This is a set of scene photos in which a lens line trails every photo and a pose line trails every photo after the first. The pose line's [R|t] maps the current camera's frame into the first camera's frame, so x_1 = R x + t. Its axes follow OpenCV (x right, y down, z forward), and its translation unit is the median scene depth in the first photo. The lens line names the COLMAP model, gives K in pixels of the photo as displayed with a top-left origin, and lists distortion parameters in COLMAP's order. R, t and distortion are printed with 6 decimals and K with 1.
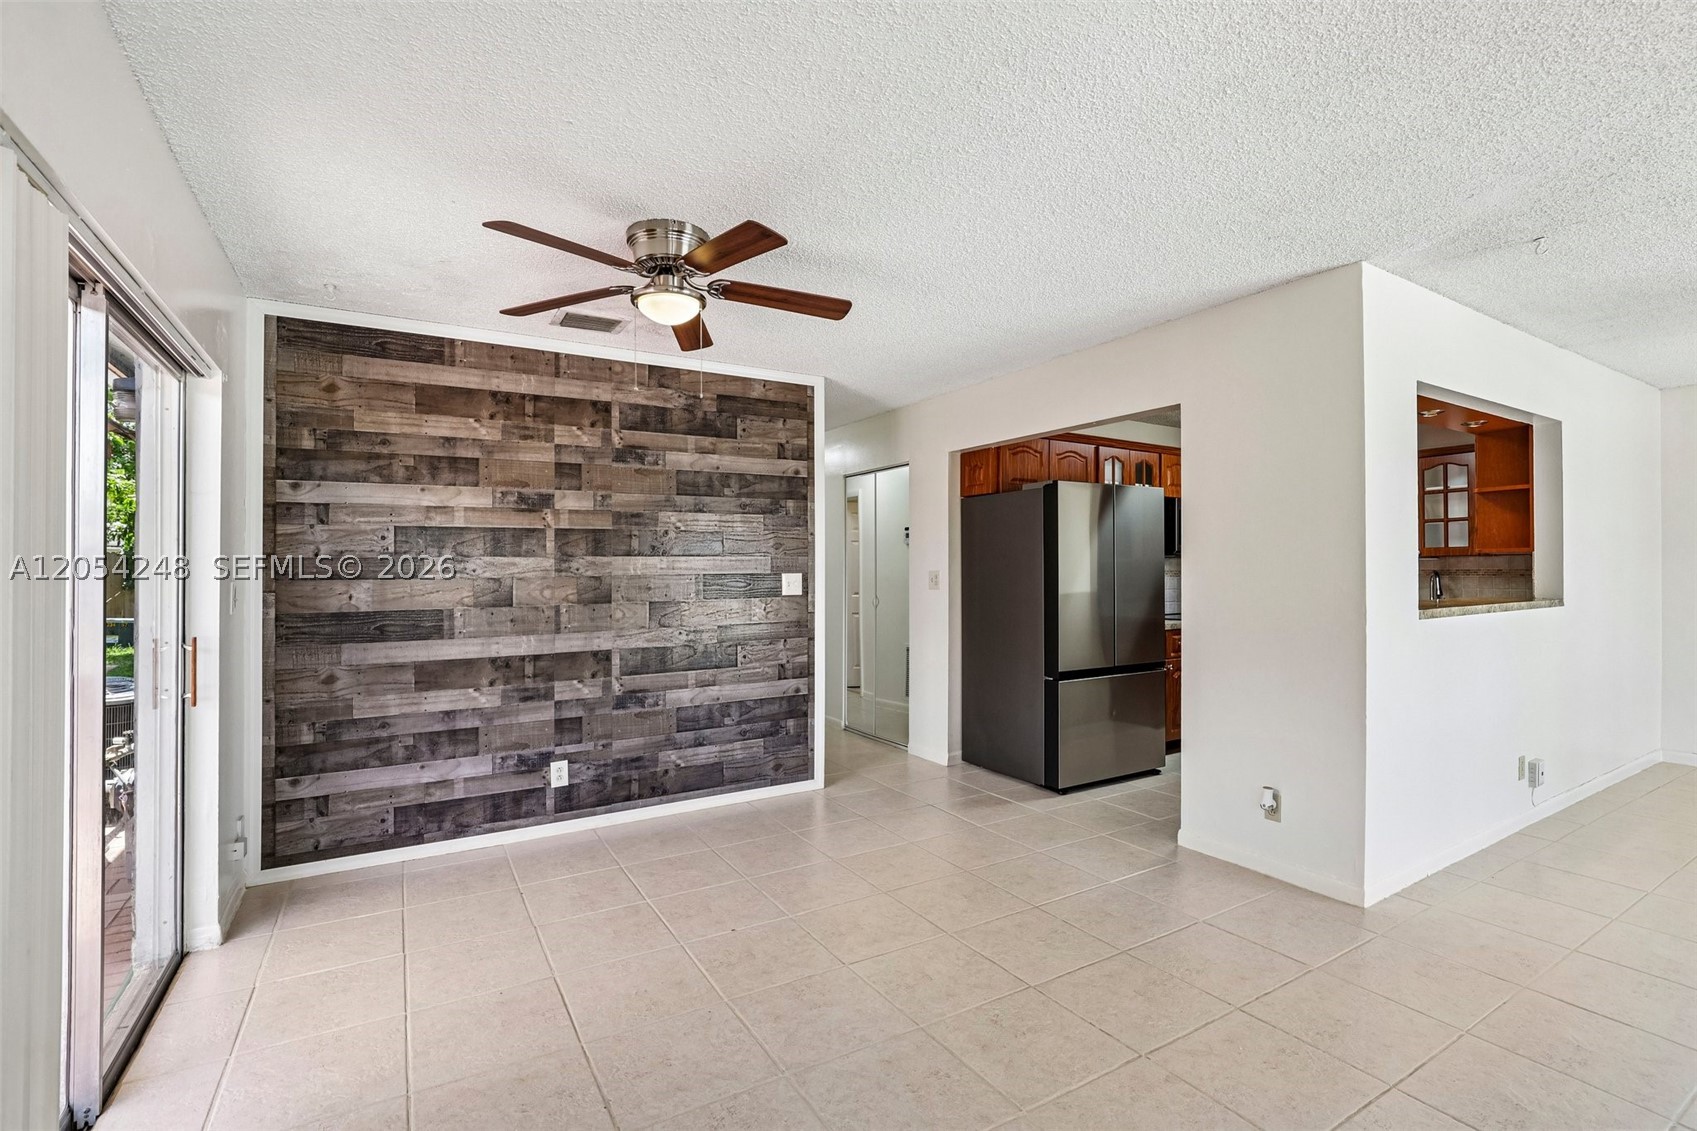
lens RADIAL K [[778.9, 0, 856.3], [0, 778.9, 560.4], [0, 0, 1]] dist [-0.030362, 0.004607]
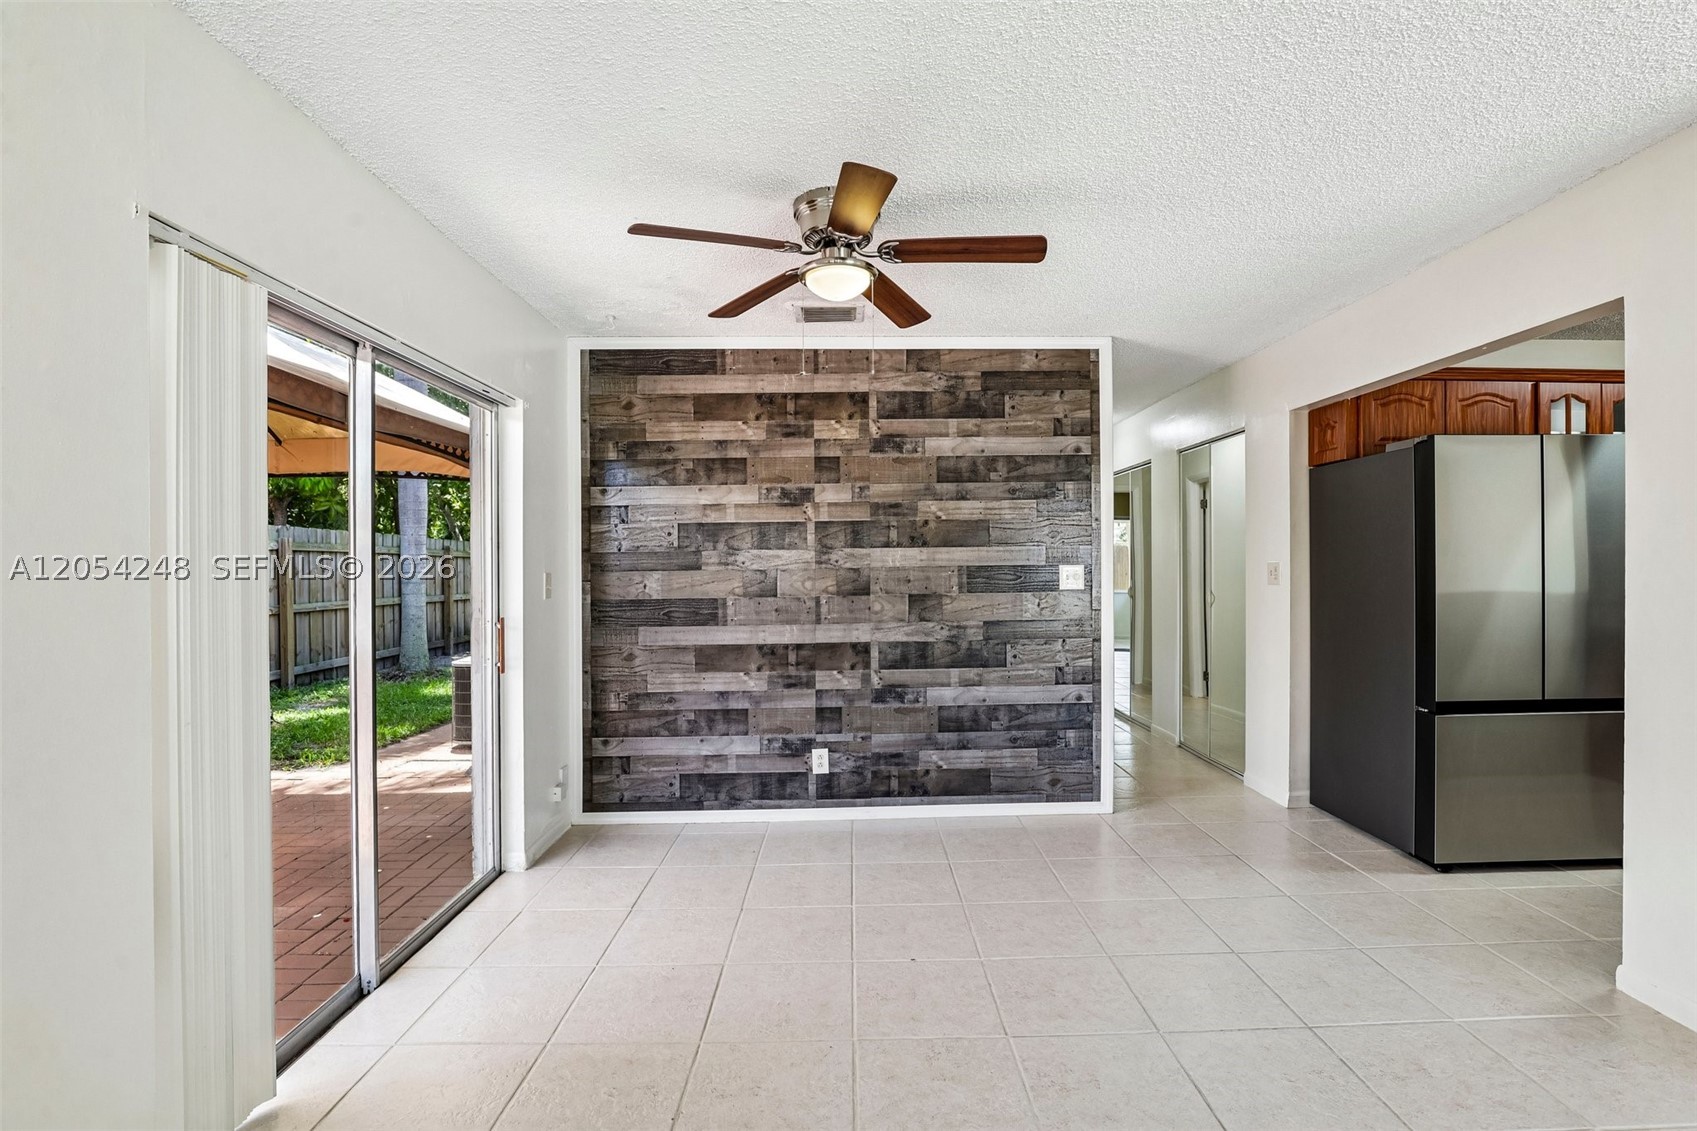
lens RADIAL K [[778.9, 0, 857.2], [0, 778.9, 560.0], [0, 0, 1]] dist [-0.030362, 0.004607]
pose [[0.865798, -0.004532, -0.500374, 0.170549], [0.009846, 0.999920, 0.007980, 0.001831], [0.500297, -0.011835, 0.865773, 0.134830]]
